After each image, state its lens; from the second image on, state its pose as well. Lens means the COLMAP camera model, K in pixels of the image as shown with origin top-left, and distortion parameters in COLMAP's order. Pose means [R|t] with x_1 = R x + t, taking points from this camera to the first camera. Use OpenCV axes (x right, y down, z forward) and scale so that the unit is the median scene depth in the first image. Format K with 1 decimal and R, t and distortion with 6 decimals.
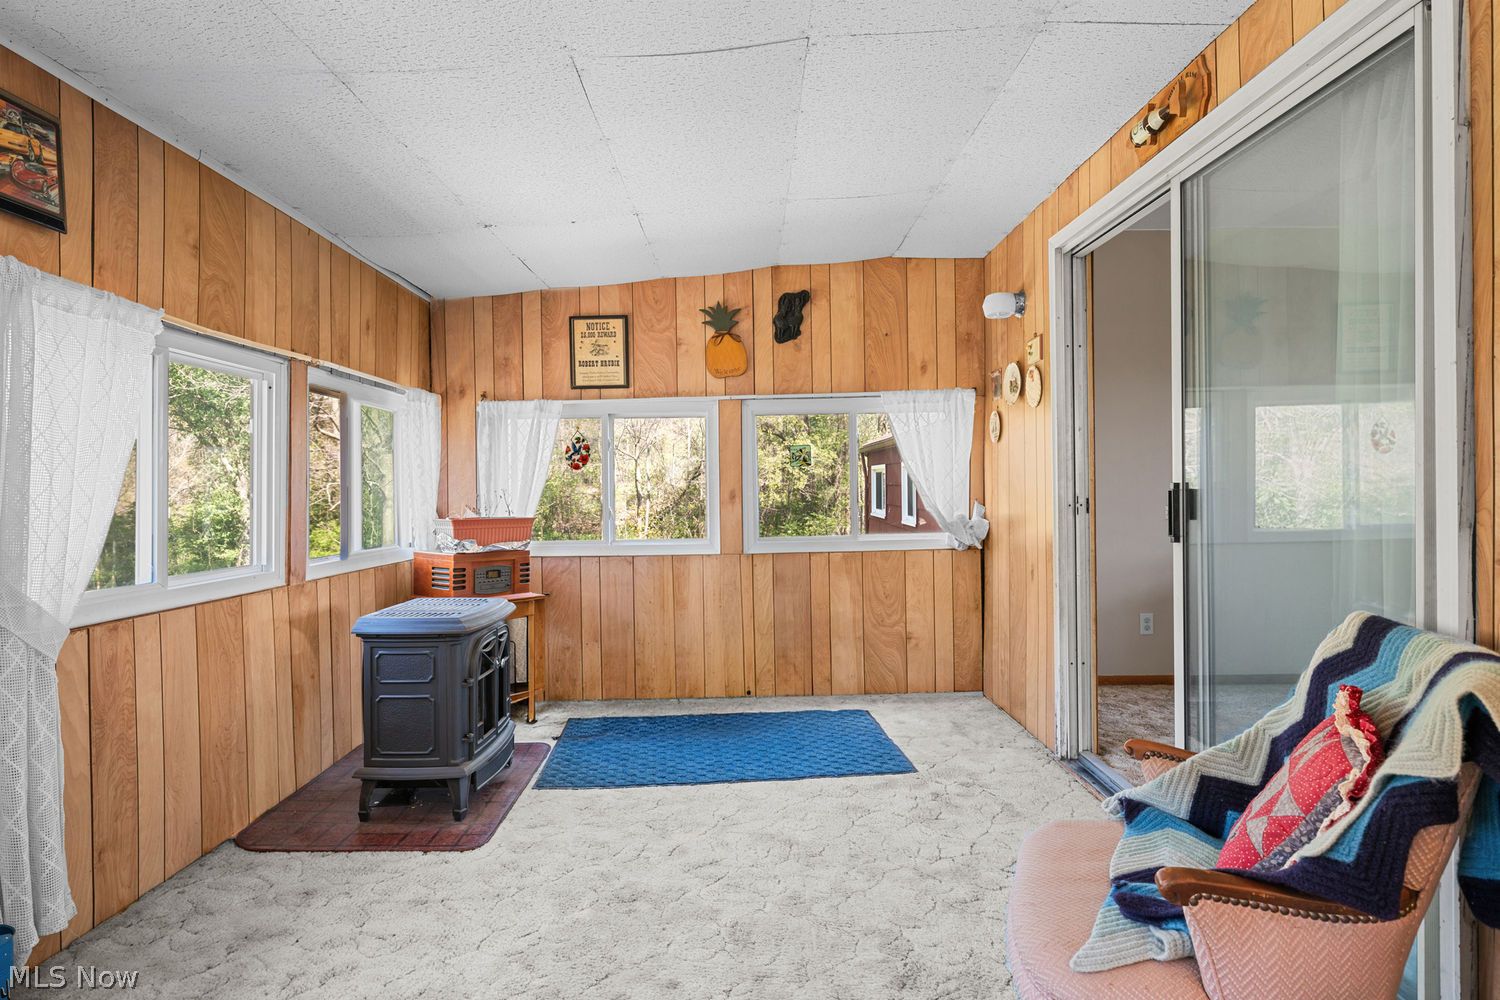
lens RADIAL K [[834.9, 0, 752.7], [0, 834.9, 494.1], [0, 0, 1]] dist [0.002156, 0.000369]
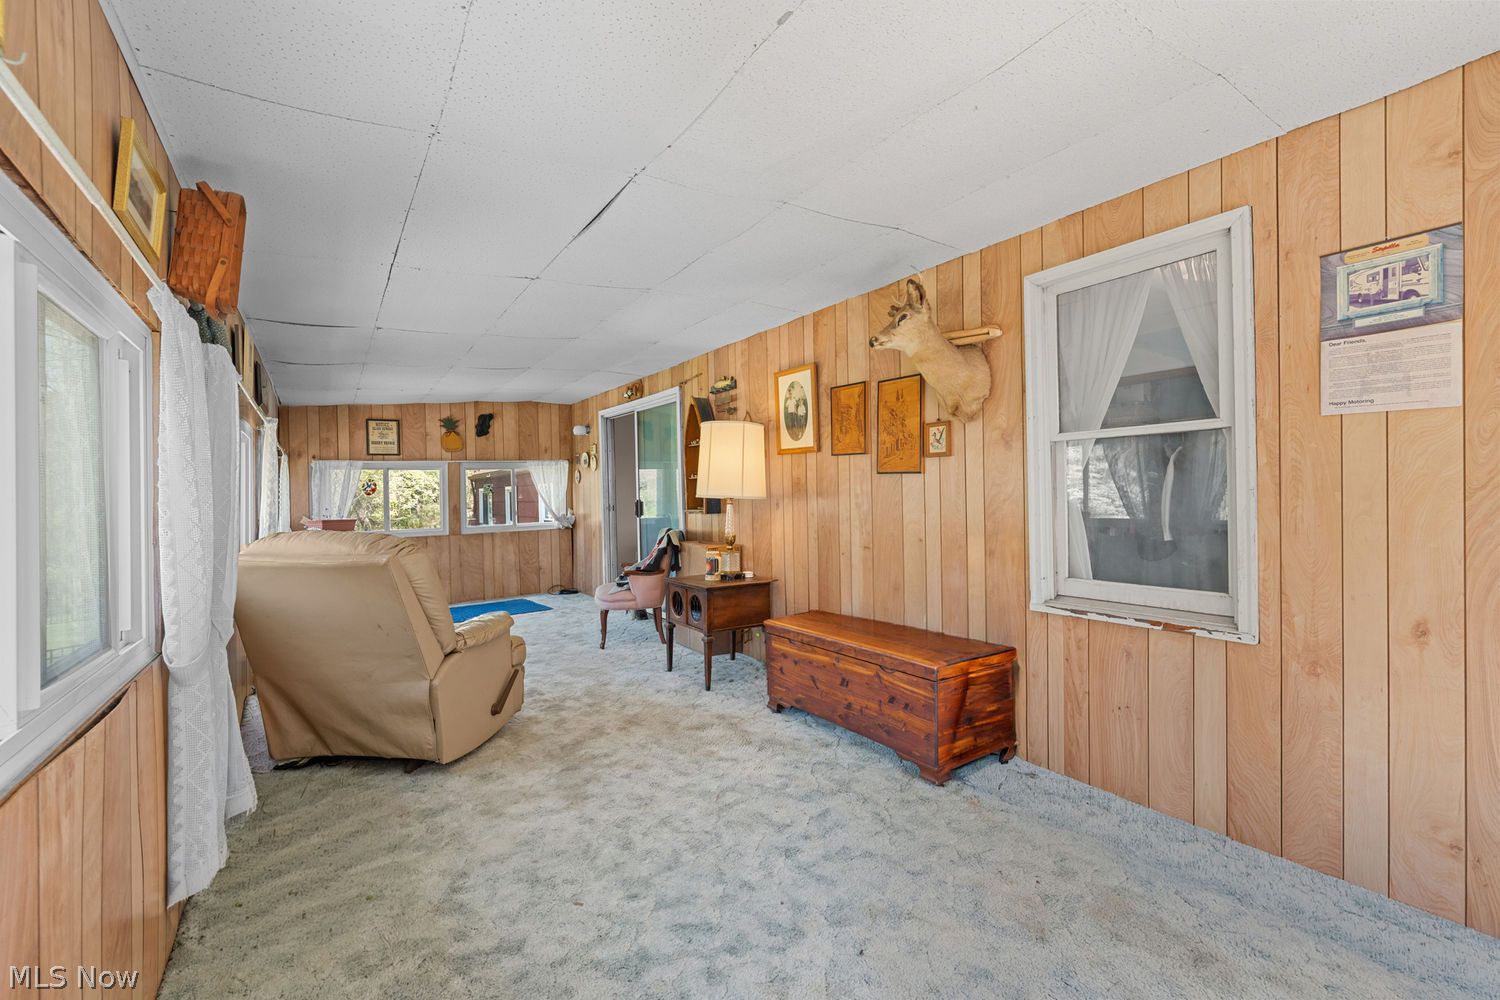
lens RADIAL K [[638.7, 0, 748.1], [0, 638.7, 503.2], [0, 0, 1]] dist [0.010900, -0.000077]
pose [[0.837532, -0.012631, 0.546242, -0.294129], [0.015662, 0.999877, -0.000893, 0.004833], [-0.546163, 0.009303, 0.837627, -0.783018]]
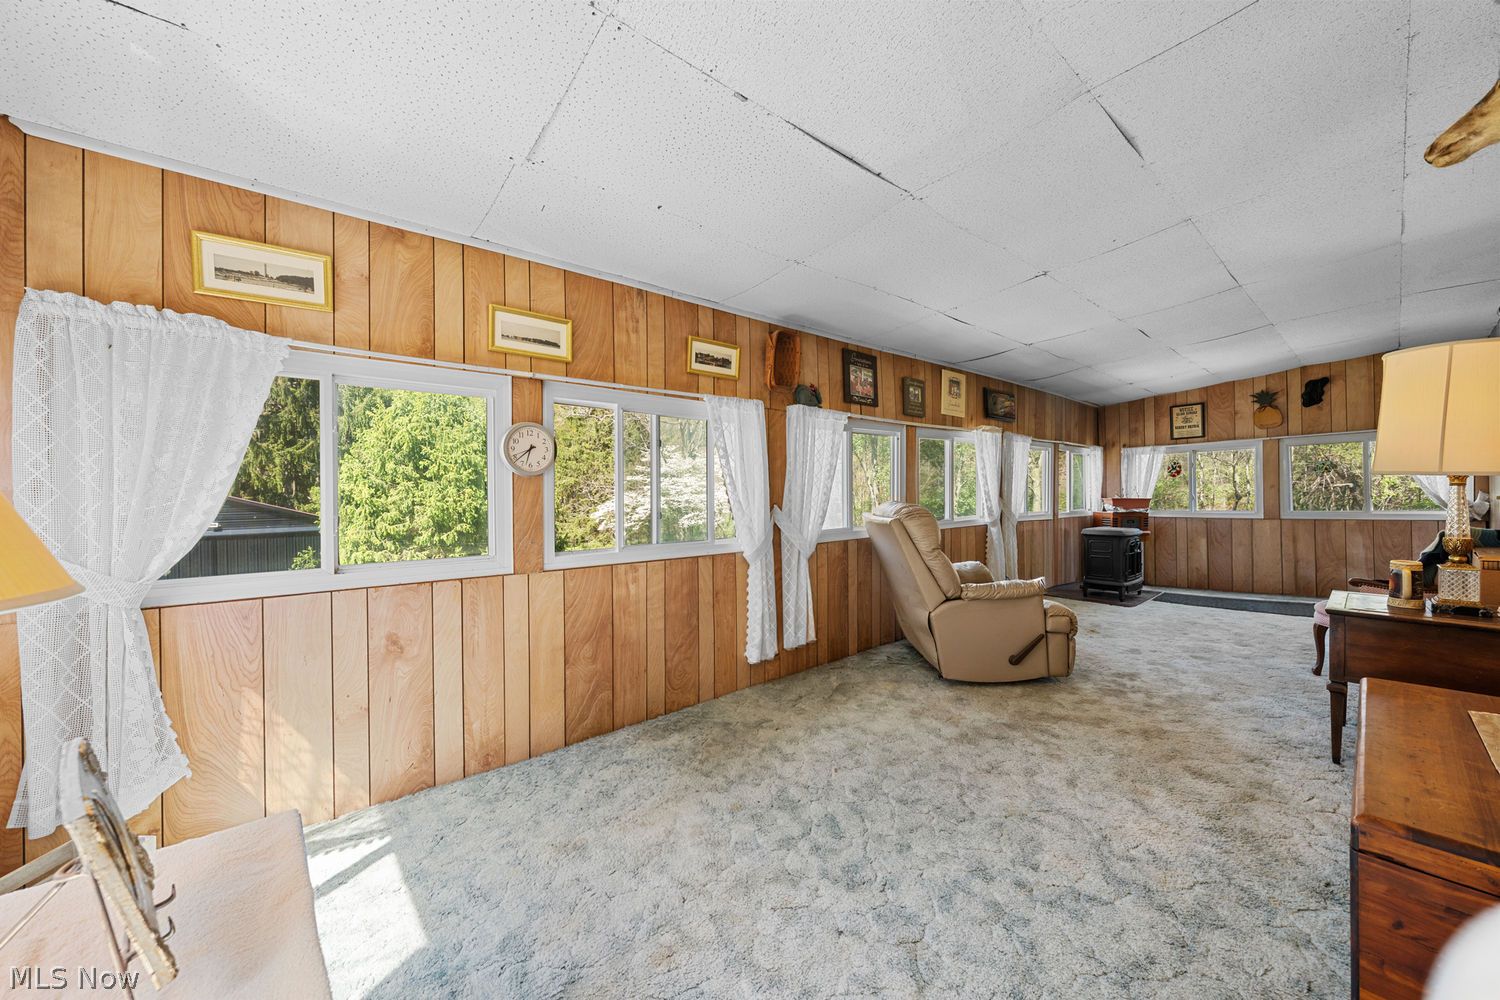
lens RADIAL K [[546.0, 0, 753.8], [0, 546.0, 498.0], [0, 0, 1]] dist [-0.003660, -0.000193]
pose [[0.646054, 0.006079, -0.763267, 0.164430], [0.000838, 0.999962, 0.008673, 0.012194], [0.763291, -0.006243, 0.646025, -0.745123]]
